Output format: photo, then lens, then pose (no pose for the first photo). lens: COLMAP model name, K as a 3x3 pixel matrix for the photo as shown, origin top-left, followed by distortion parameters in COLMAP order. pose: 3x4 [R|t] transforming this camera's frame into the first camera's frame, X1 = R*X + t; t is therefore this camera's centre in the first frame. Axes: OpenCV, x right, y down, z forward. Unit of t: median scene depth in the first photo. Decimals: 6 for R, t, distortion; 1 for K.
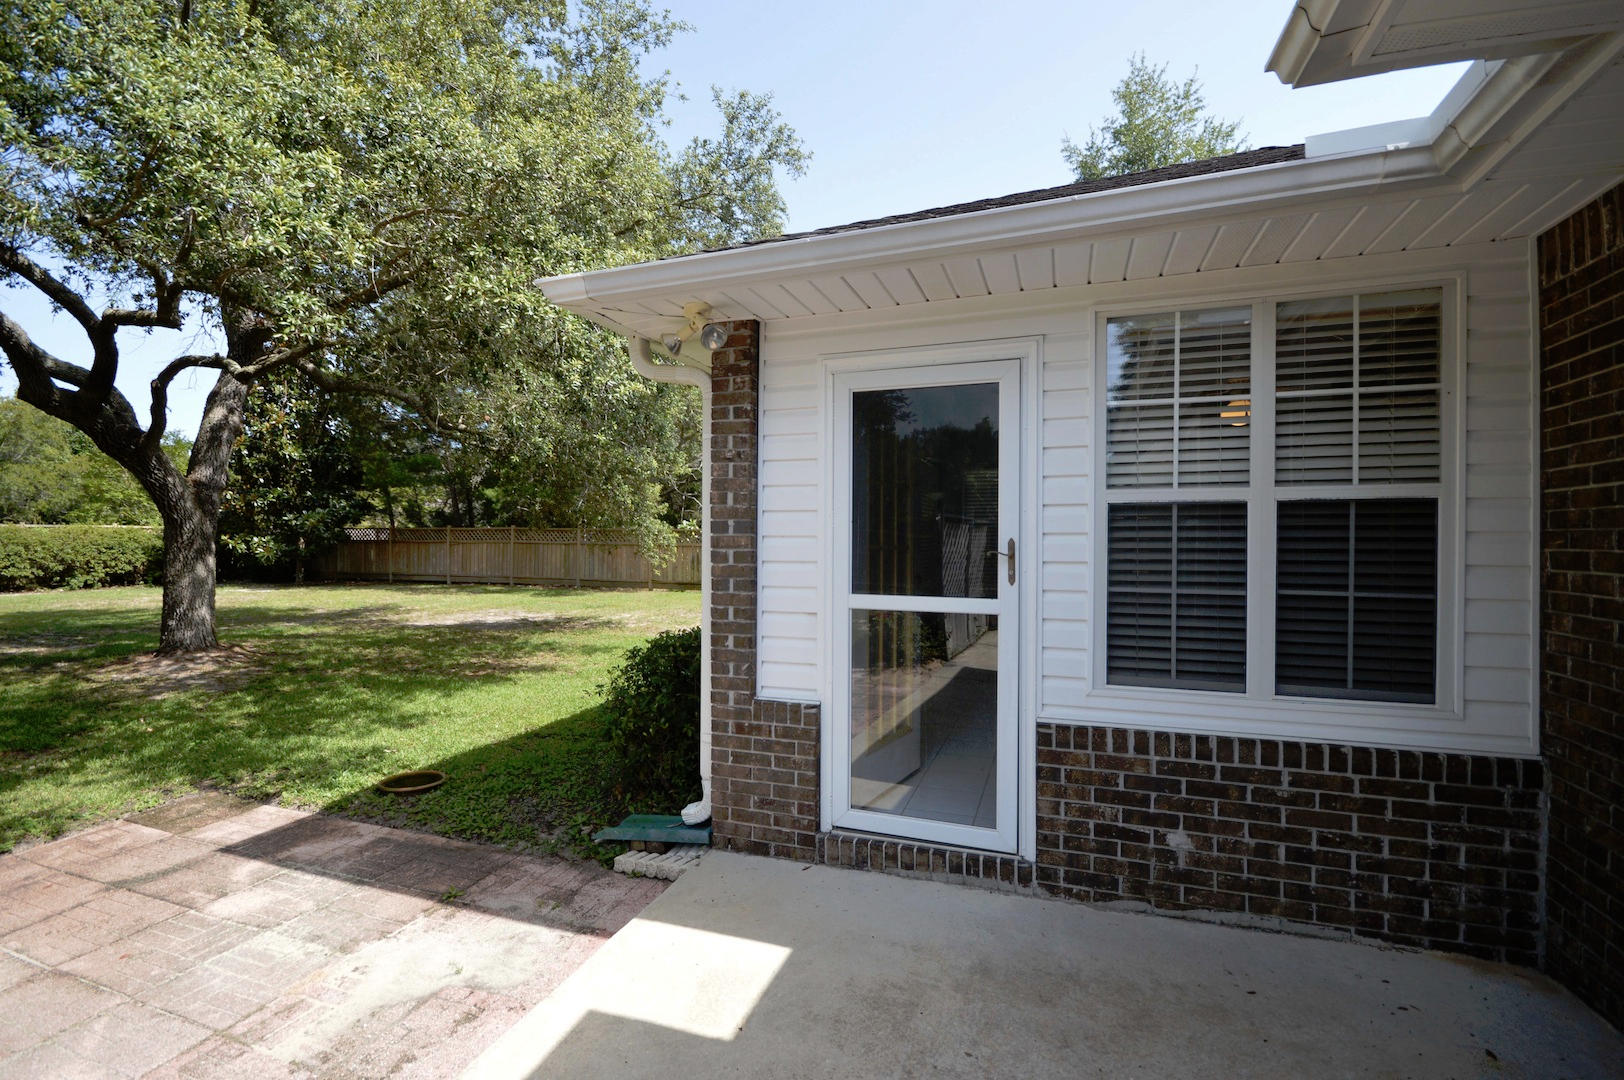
lens RADIAL K [[724.8, 0, 806.8], [0, 724.8, 545.8], [0, 0, 1]] dist [-0.003336, -0.000108]
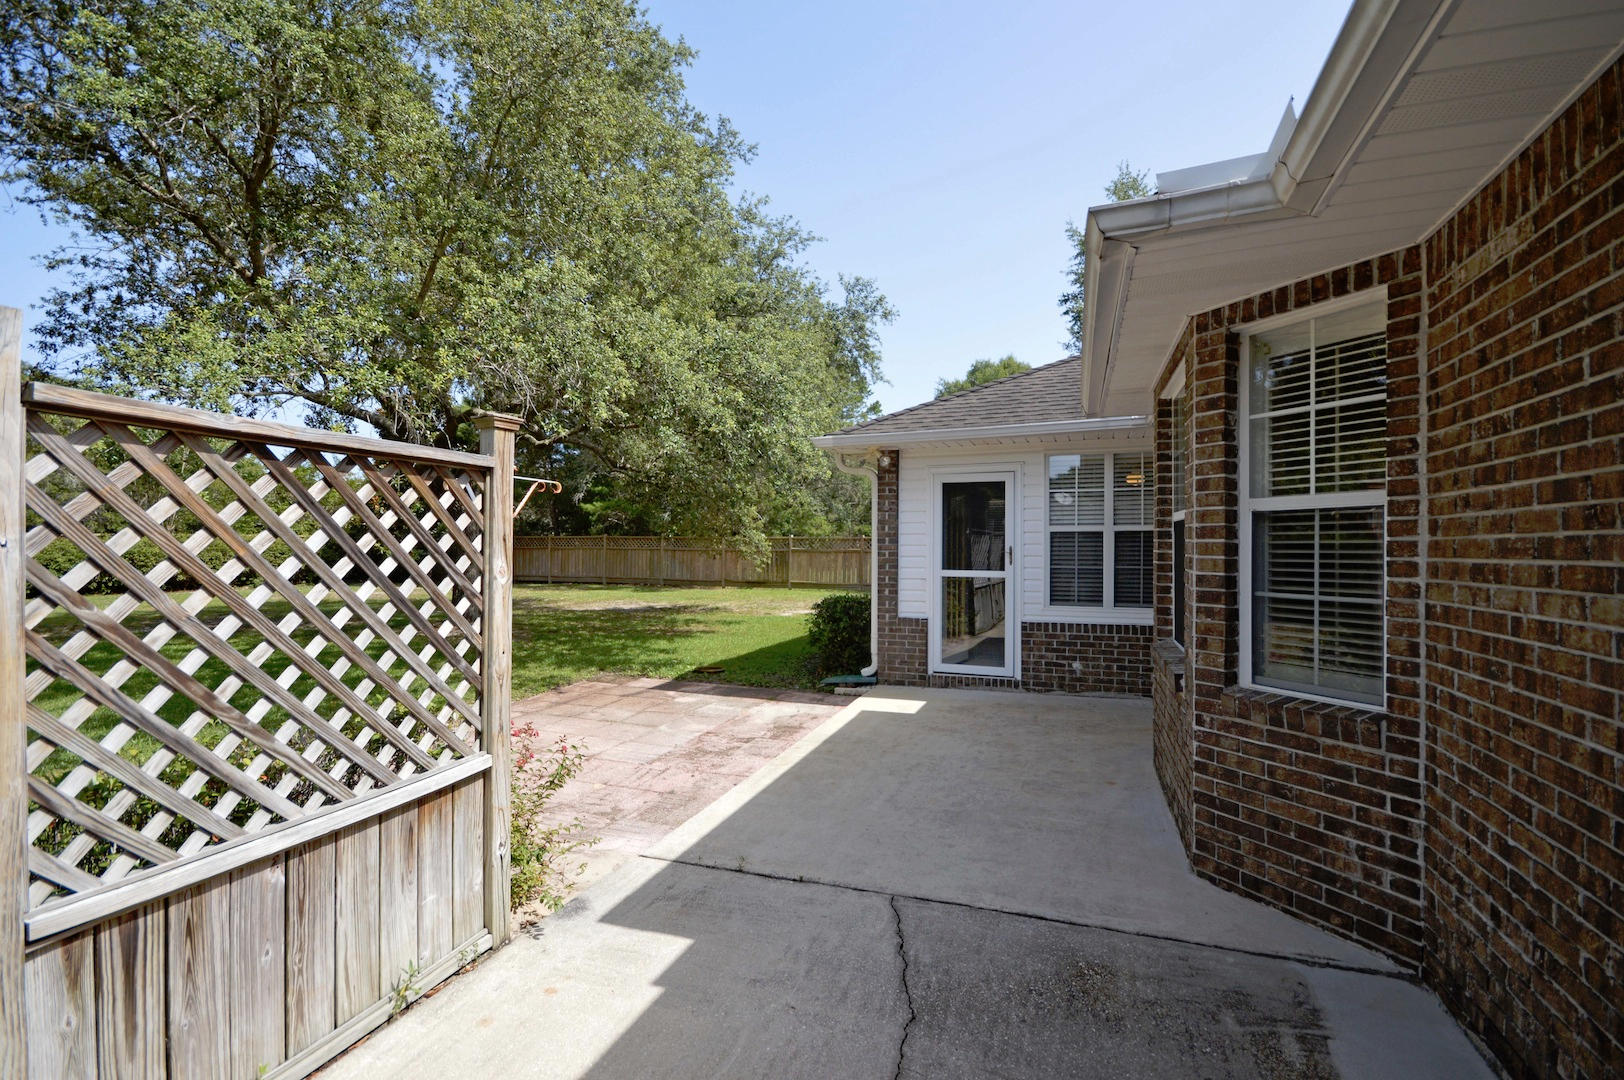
lens RADIAL K [[724.8, 0, 806.8], [0, 724.8, 545.8], [0, 0, 1]] dist [-0.003336, -0.000108]
pose [[0.999203, -0.001929, -0.039867, -0.279771], [0.001683, 0.999979, -0.006208, 0.003073], [0.039878, 0.006136, 0.999186, -1.344400]]
